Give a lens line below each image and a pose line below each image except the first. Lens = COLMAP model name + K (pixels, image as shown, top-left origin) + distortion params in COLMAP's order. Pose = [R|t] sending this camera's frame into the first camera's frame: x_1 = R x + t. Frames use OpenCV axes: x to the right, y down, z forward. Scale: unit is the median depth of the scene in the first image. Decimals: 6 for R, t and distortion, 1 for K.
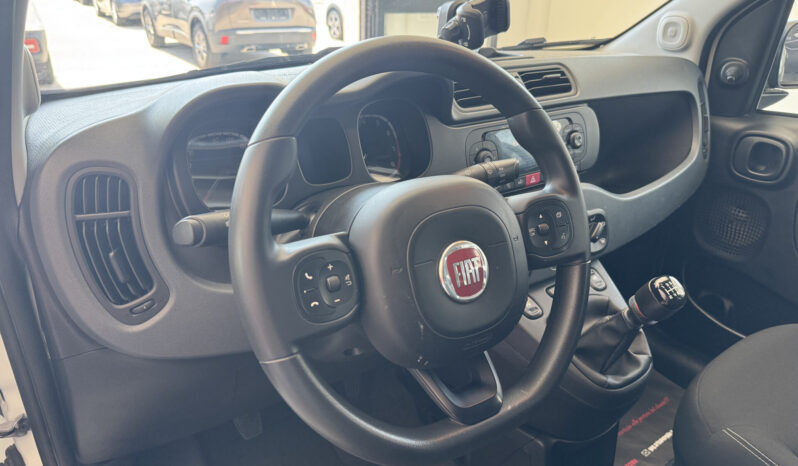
lens RADIAL K [[573.0, 0, 395.0], [0, 573.0, 230.4], [0, 0, 1]] dist [0.045712, -0.074624]
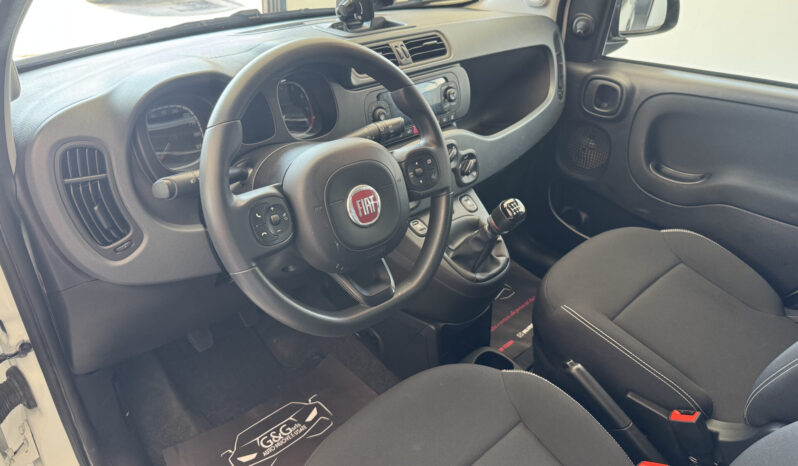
lens RADIAL K [[573.0, 0, 400.3], [0, 573.0, 237.0], [0, 0, 1]] dist [0.045712, -0.074624]
pose [[0.986312, -0.069201, 0.149666, -0.009437], [0.048733, 0.989462, 0.136344, -0.031172], [-0.157524, -0.127184, 0.979291, -0.322936]]
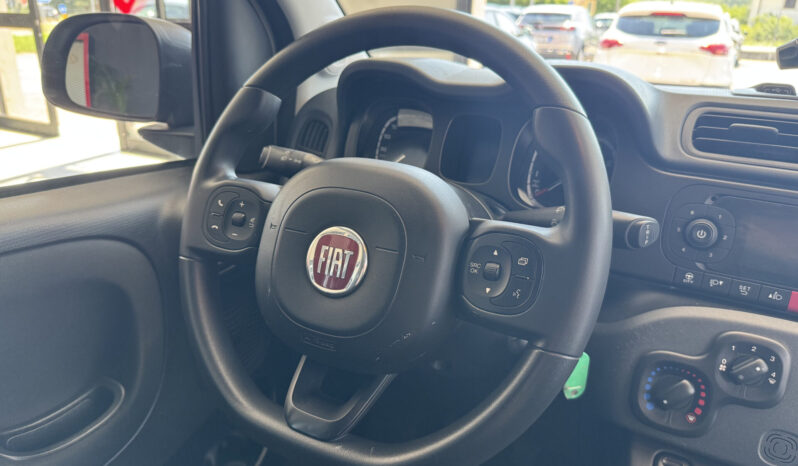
lens RADIAL K [[573.0, 0, 395.4], [0, 573.0, 232.7], [0, 0, 1]] dist [0.045712, -0.074624]
pose [[0.460654, 0.306132, -0.833115, 0.600765], [-0.391695, 0.912408, 0.118689, -0.072481], [0.796475, 0.271653, 0.540215, 0.410114]]
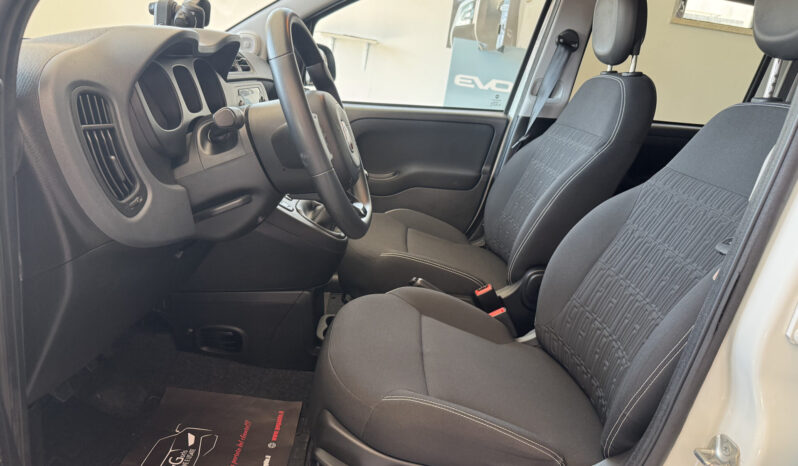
lens RADIAL K [[573.0, 0, 396.4], [0, 573.0, 234.1], [0, 0, 1]] dist [0.045712, -0.074624]
pose [[0.567662, -0.177106, 0.803986, -0.943280], [0.229761, 0.971864, 0.051863, 0.222757], [-0.790550, 0.155284, 0.592383, -0.141114]]
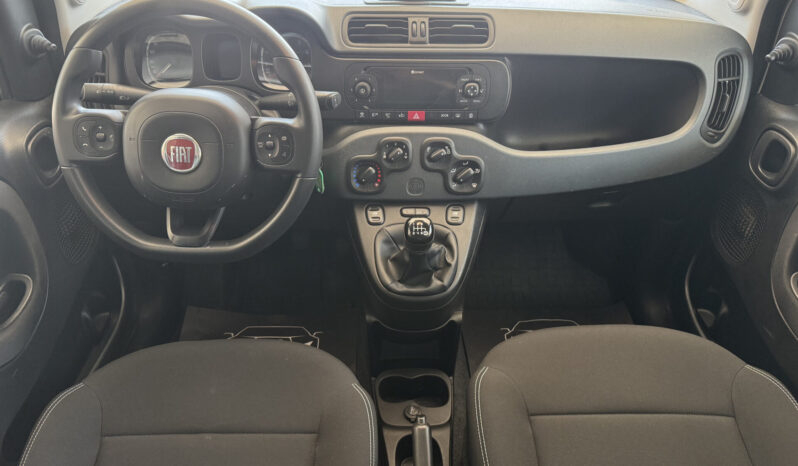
lens RADIAL K [[573.0, 0, 407.6], [0, 573.0, 250.6], [0, 0, 1]] dist [0.045712, -0.074624]
pose [[0.837378, 0.332729, -0.433692, 0.984461], [-0.228502, 0.933826, 0.275237, -0.179809], [0.496573, -0.131378, 0.857995, -0.063784]]
